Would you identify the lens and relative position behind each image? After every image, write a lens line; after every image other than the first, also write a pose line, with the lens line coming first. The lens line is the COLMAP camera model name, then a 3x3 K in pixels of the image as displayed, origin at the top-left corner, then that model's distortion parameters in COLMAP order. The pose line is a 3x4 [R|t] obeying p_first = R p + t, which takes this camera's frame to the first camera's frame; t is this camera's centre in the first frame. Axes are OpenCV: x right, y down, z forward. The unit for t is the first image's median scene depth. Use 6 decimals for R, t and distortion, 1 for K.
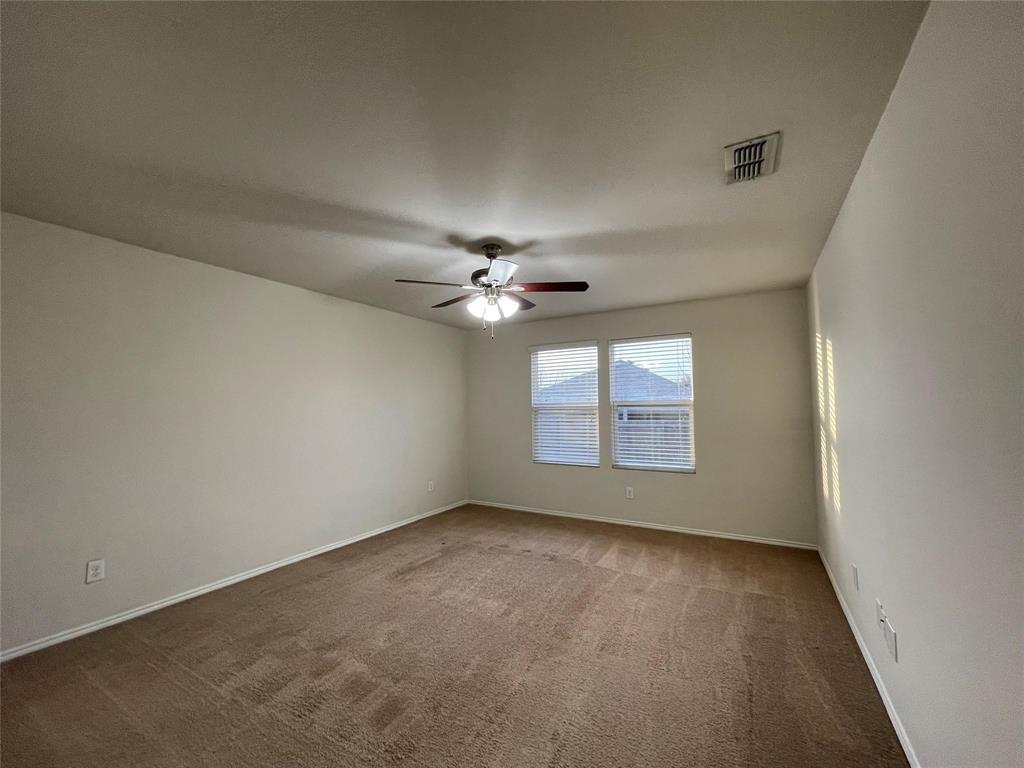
lens RADIAL K [[412.0, 0, 512.0], [0, 412.0, 384.0], [0, 0, 1]] dist [-0.000373, 0.000099]
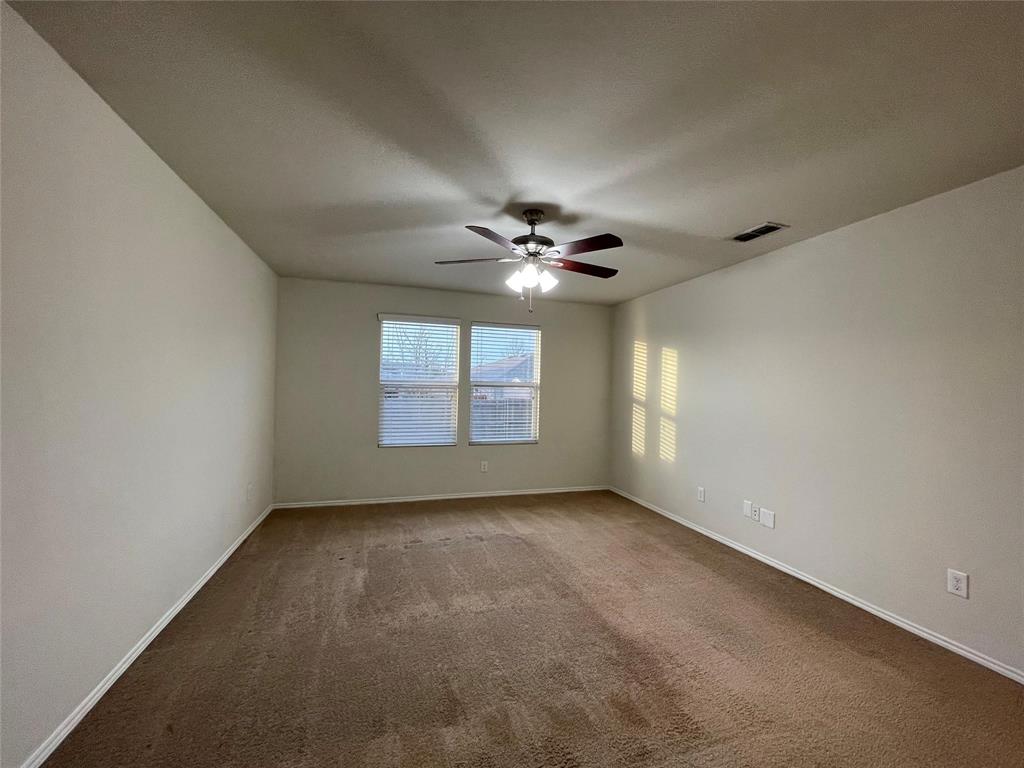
lens RADIAL K [[409.3, 0, 509.2], [0, 409.3, 379.9], [0, 0, 1]] dist [0.000310, -0.000070]
pose [[0.679134, 0.039955, 0.732926, -0.564616], [-0.069163, 0.997558, 0.009706, 0.028460], [-0.730749, -0.057283, 0.680239, 0.293269]]
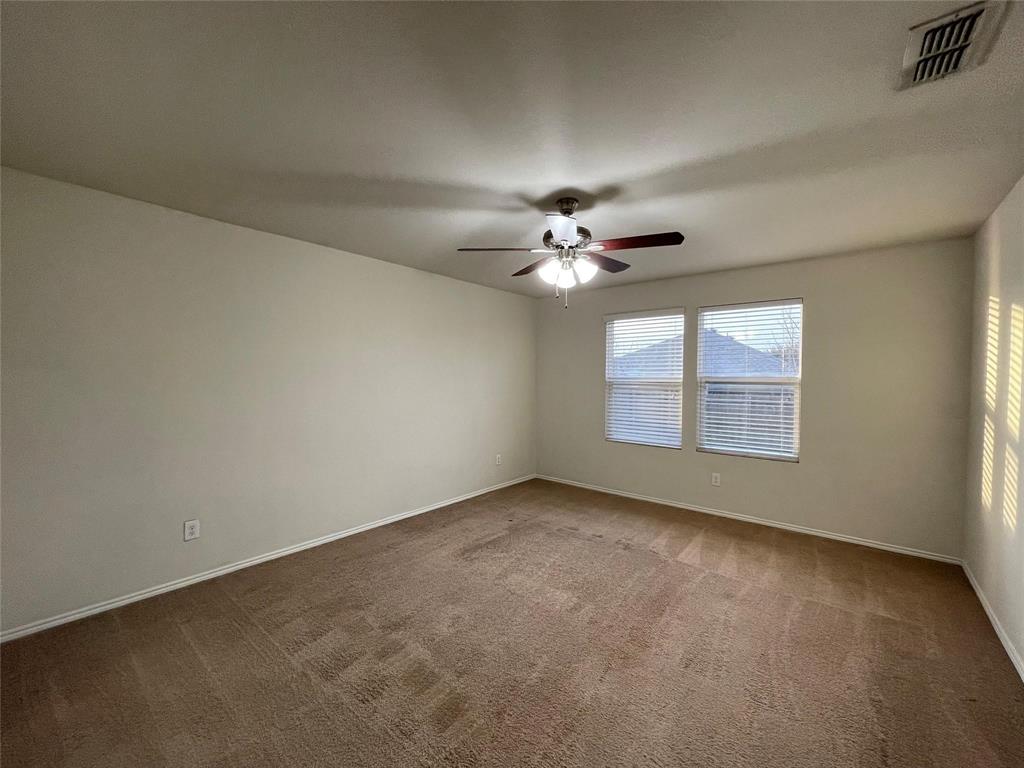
lens RADIAL K [[411.0, 0, 511.0], [0, 411.0, 384.4], [0, 0, 1]] dist [-0.001334, -0.000210]
pose [[0.985639, 0.021107, -0.167542, -0.010097], [-0.007848, 0.996811, 0.079407, -0.011771], [0.168683, -0.076952, 0.982662, 0.075701]]
